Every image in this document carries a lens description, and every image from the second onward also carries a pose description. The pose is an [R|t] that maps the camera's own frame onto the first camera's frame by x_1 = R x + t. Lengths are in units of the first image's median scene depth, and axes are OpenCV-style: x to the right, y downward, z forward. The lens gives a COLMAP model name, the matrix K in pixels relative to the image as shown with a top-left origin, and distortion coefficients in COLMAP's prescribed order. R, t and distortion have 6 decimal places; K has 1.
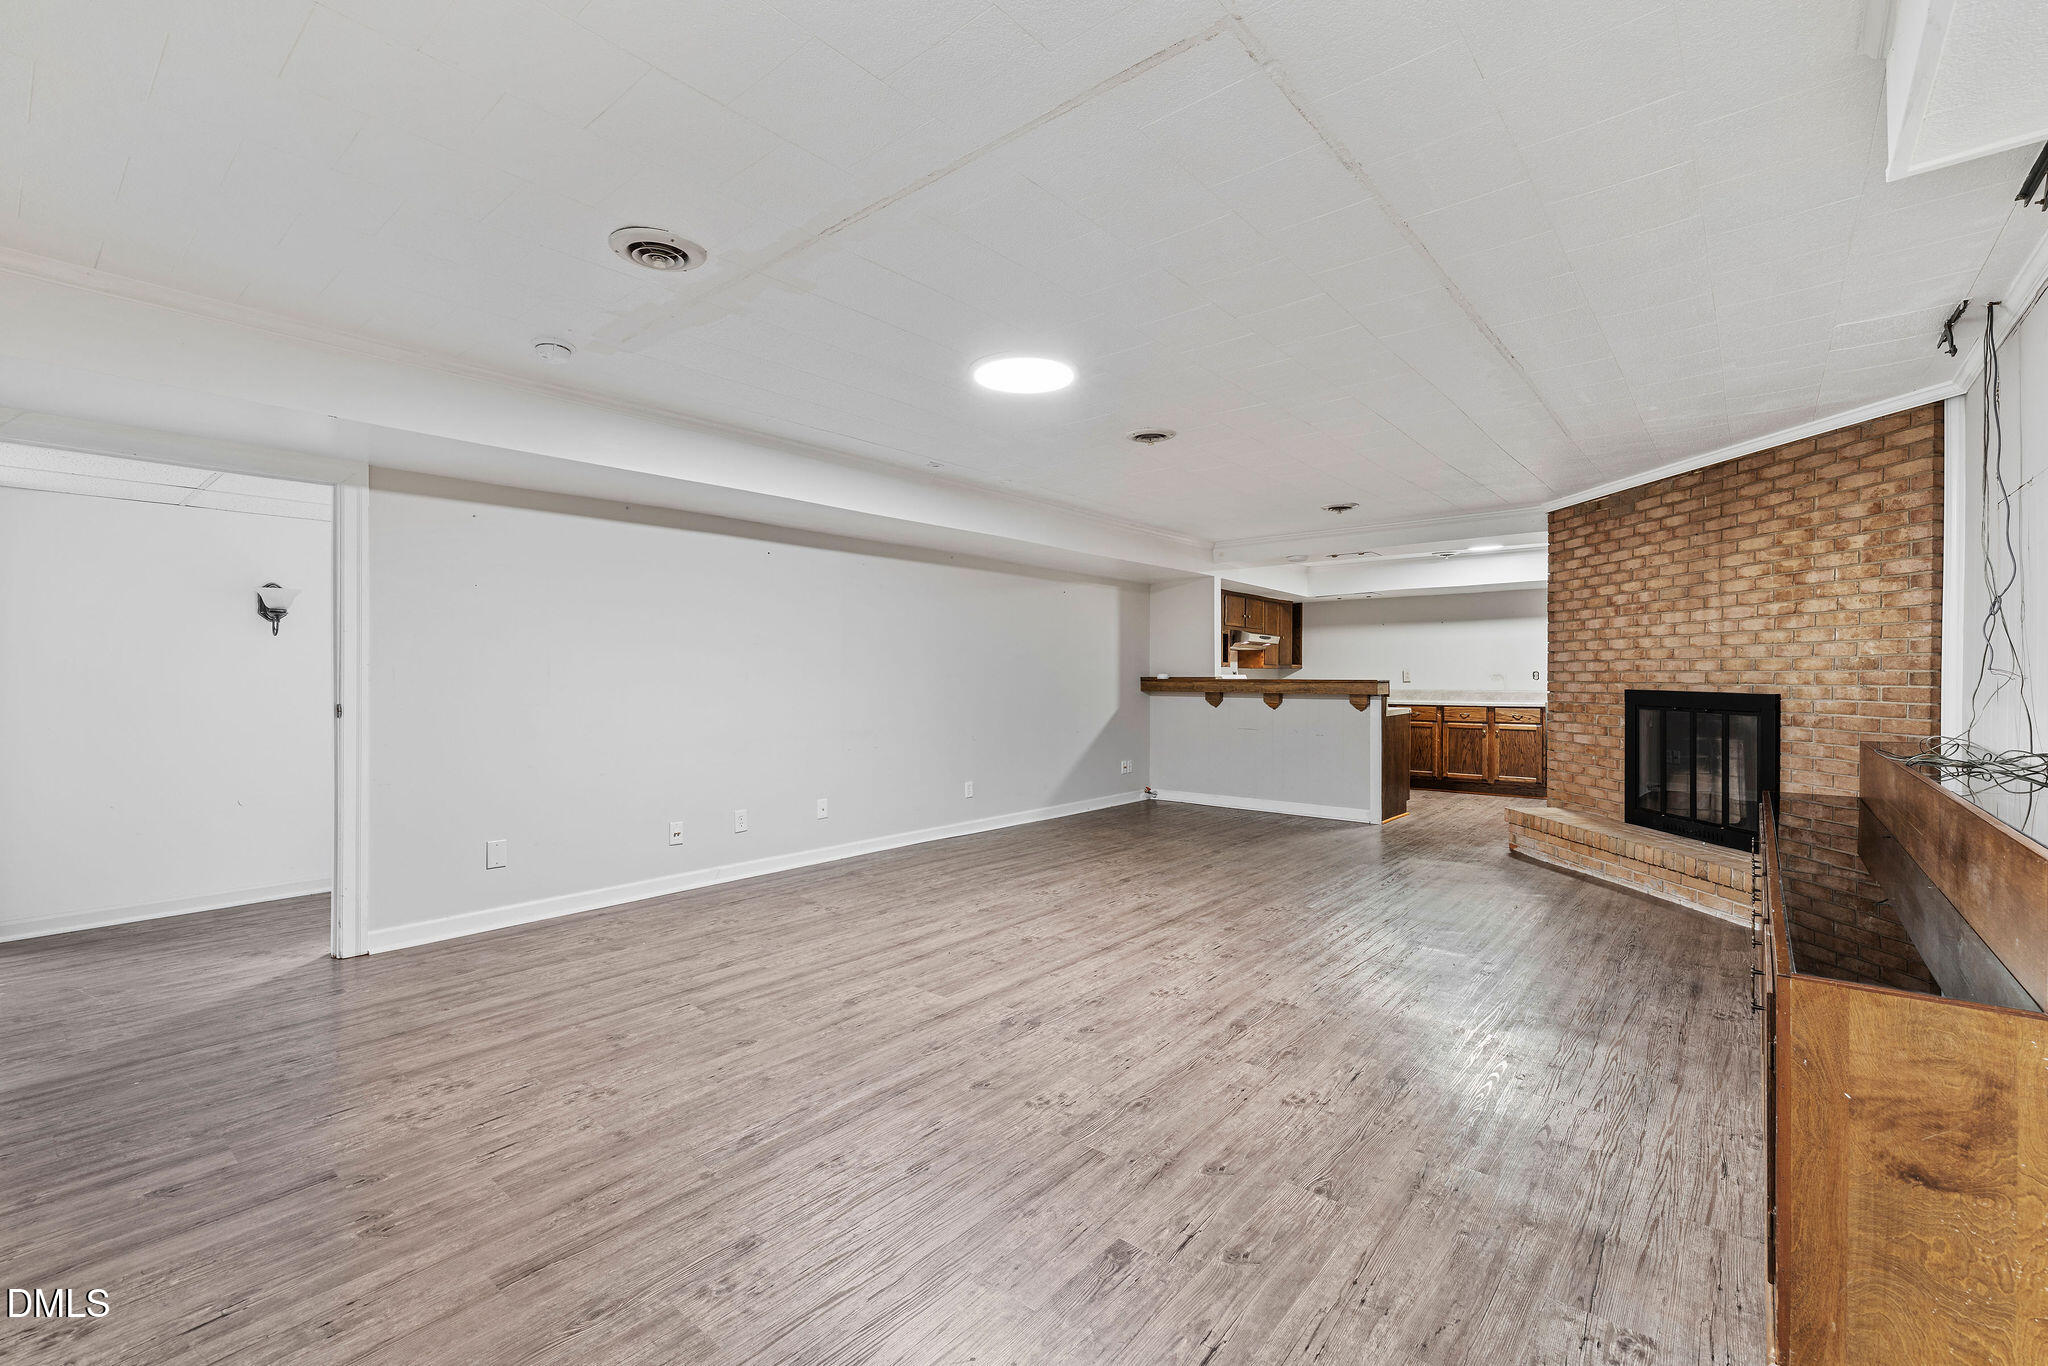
lens RADIAL K [[885.3, 0, 1035.3], [0, 885.3, 682.9], [0, 0, 1]] dist [0.001102, -0.001195]
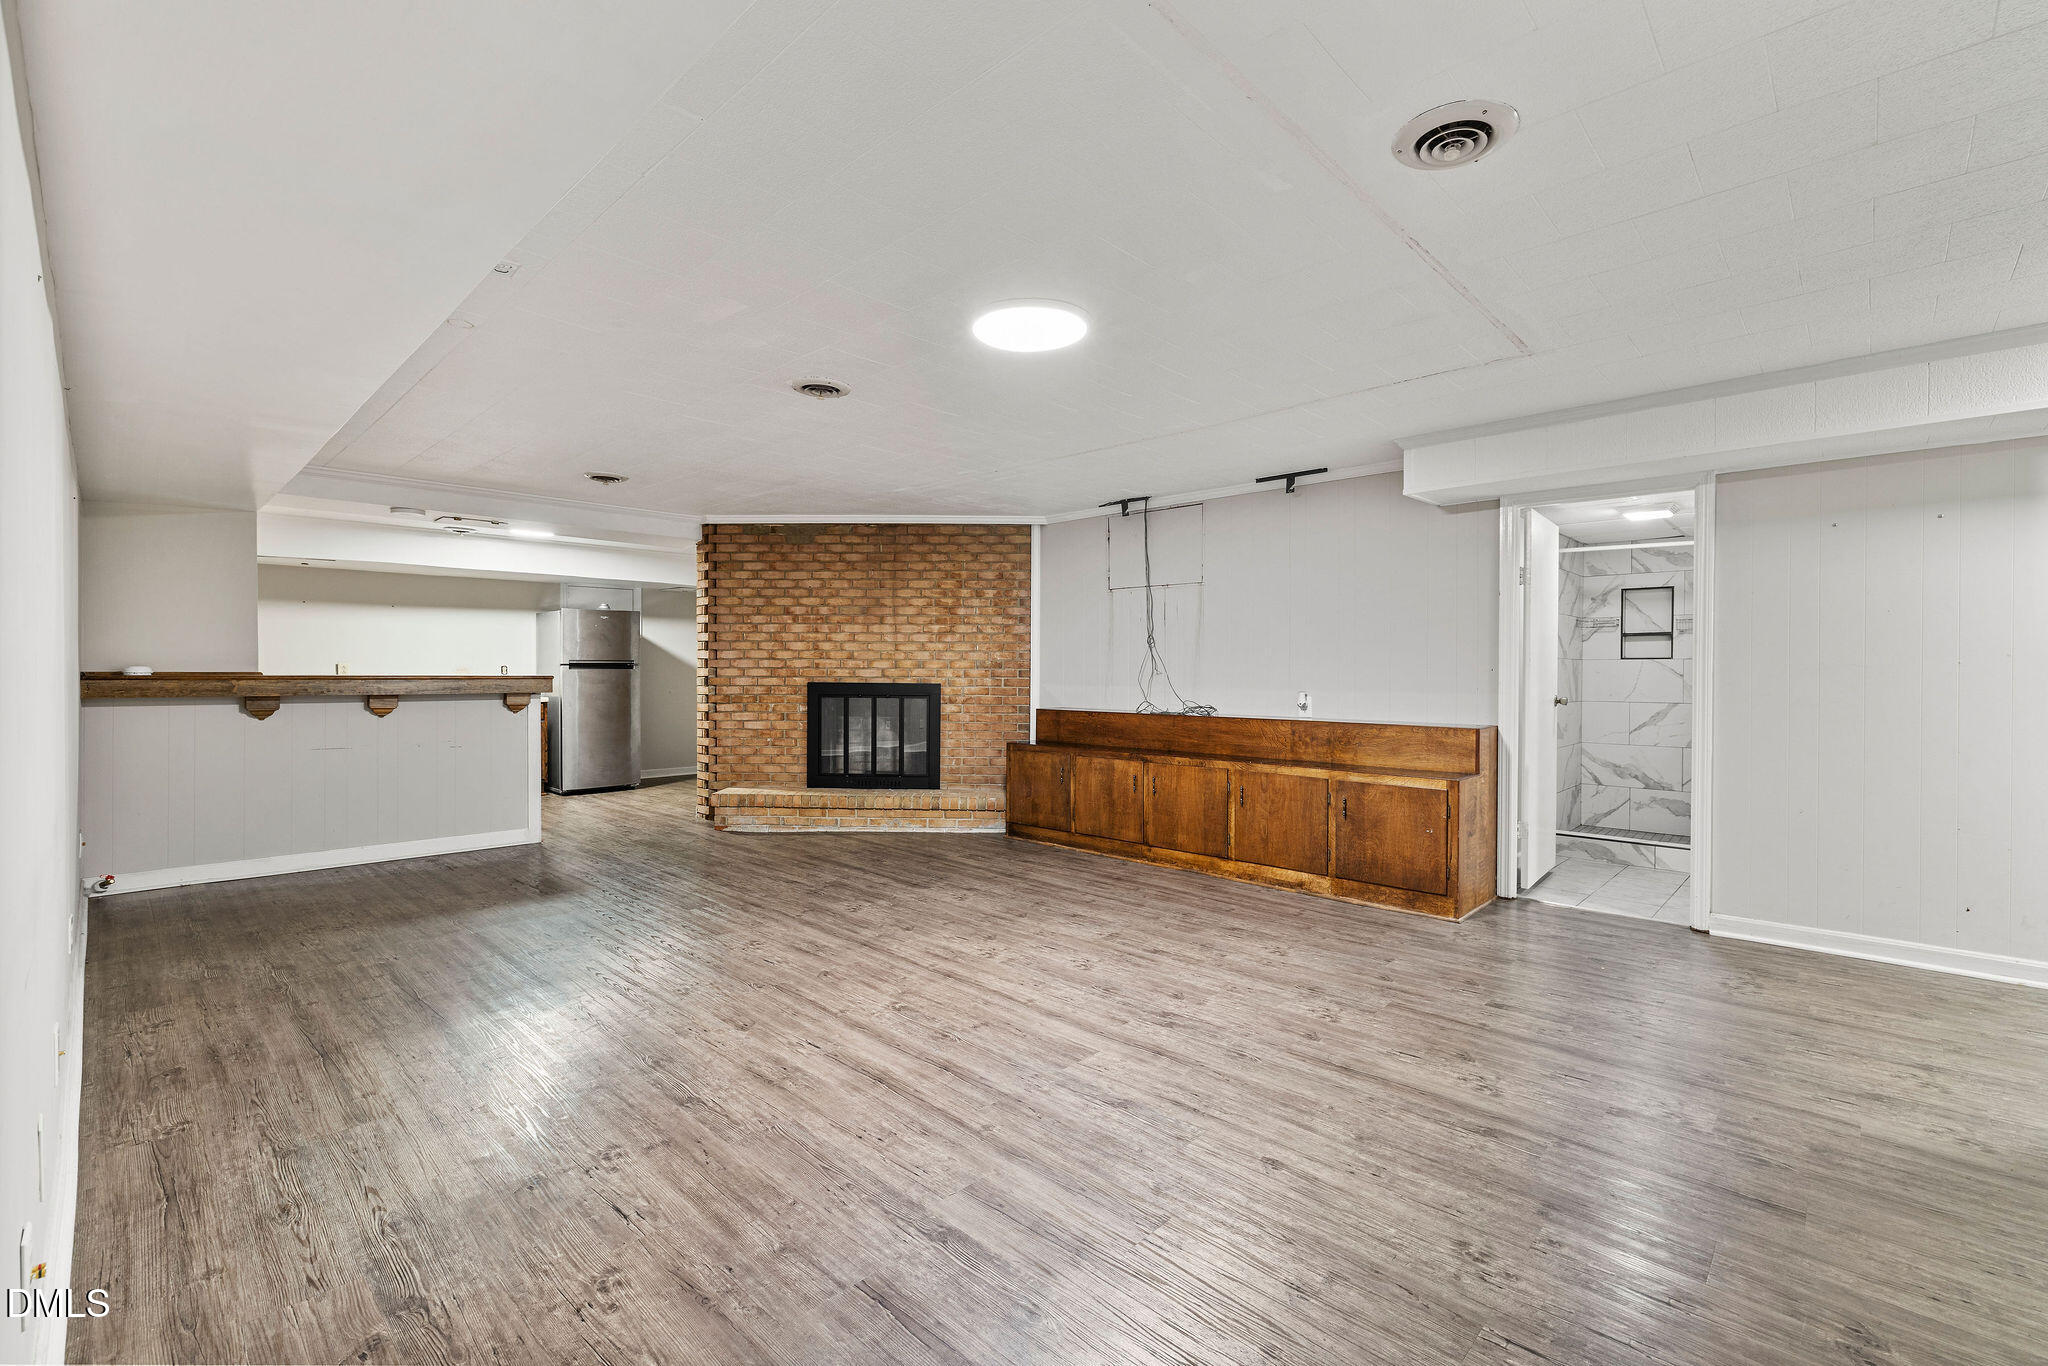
lens RADIAL K [[885.3, 0, 1025.7], [0, 885.3, 671.5], [0, 0, 1]] dist [0.001102, -0.001195]
pose [[0.066087, 0.000631, 0.997814, -0.723445], [0.005695, 0.999983, -0.001009, -0.006336], [-0.997798, 0.005749, 0.066082, 0.769528]]
